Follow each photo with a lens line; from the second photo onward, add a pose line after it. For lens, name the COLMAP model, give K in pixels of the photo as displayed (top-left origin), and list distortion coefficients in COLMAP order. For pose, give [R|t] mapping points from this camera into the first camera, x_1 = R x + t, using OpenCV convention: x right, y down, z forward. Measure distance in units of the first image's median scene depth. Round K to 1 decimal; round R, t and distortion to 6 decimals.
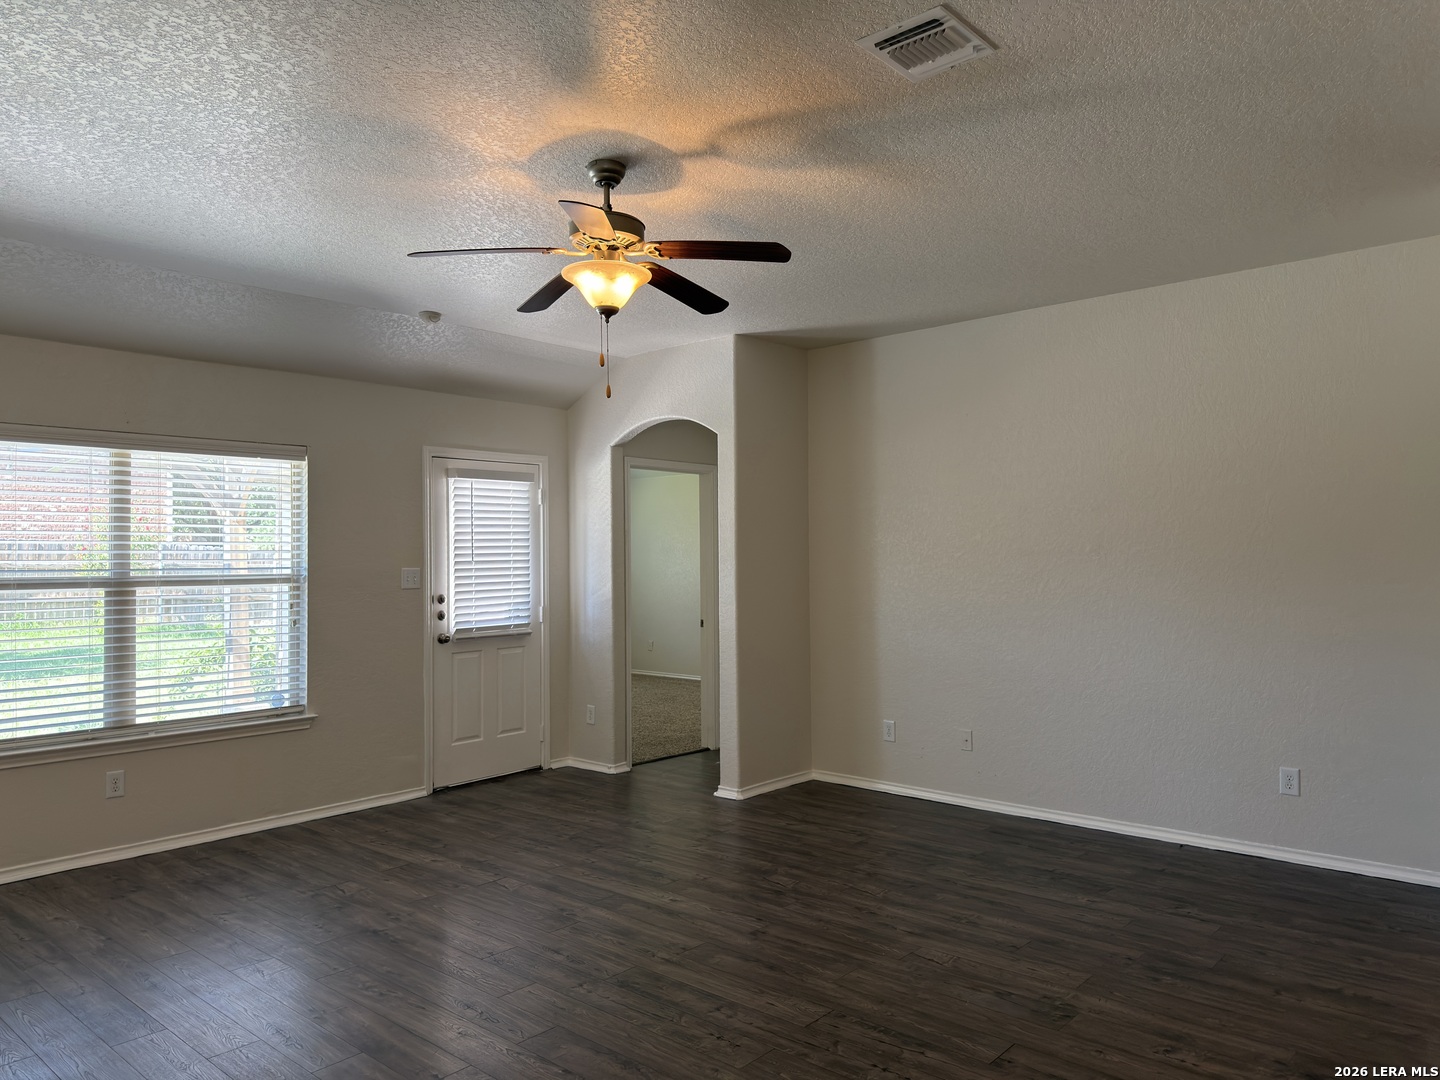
lens RADIAL K [[1005.7, 0, 721.1], [0, 1005.7, 514.3], [0, 0, 1]] dist [0.044378, -0.002884]
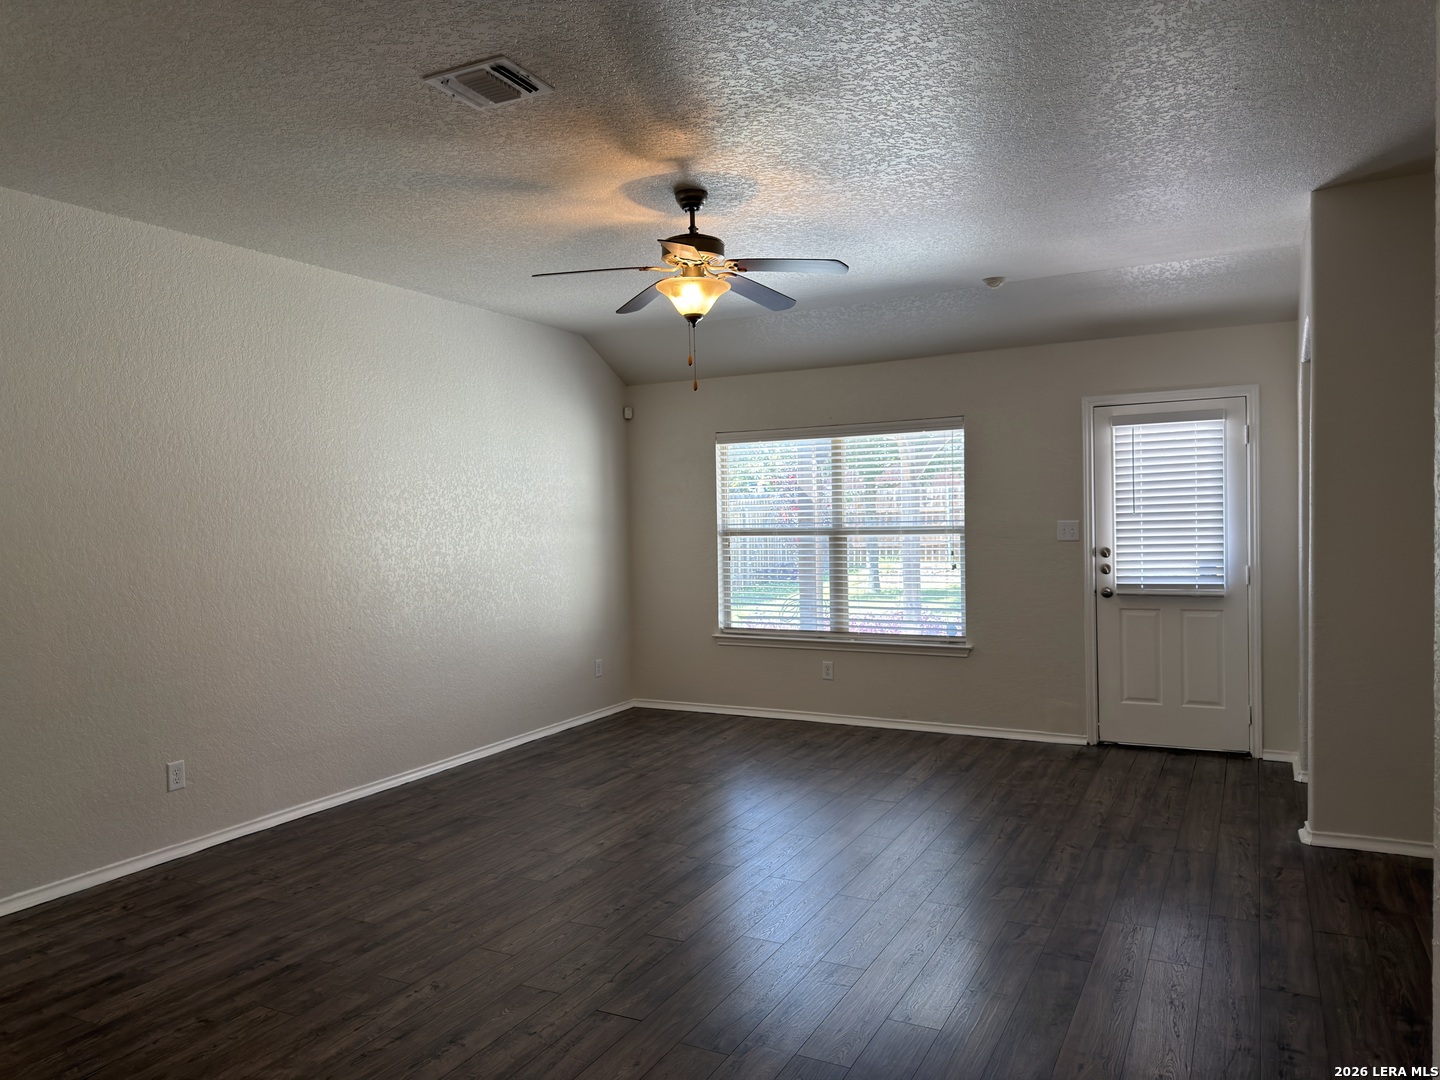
lens RADIAL K [[999.8, 0, 720.0], [0, 999.8, 540.0], [0, 0, 1]] dist [0.027012, -0.054571]
pose [[0.228834, 0.022798, -0.973198, 0.651318], [0.060548, 0.997457, 0.037603, 0.014760], [0.971581, -0.067530, 0.226872, 0.470924]]
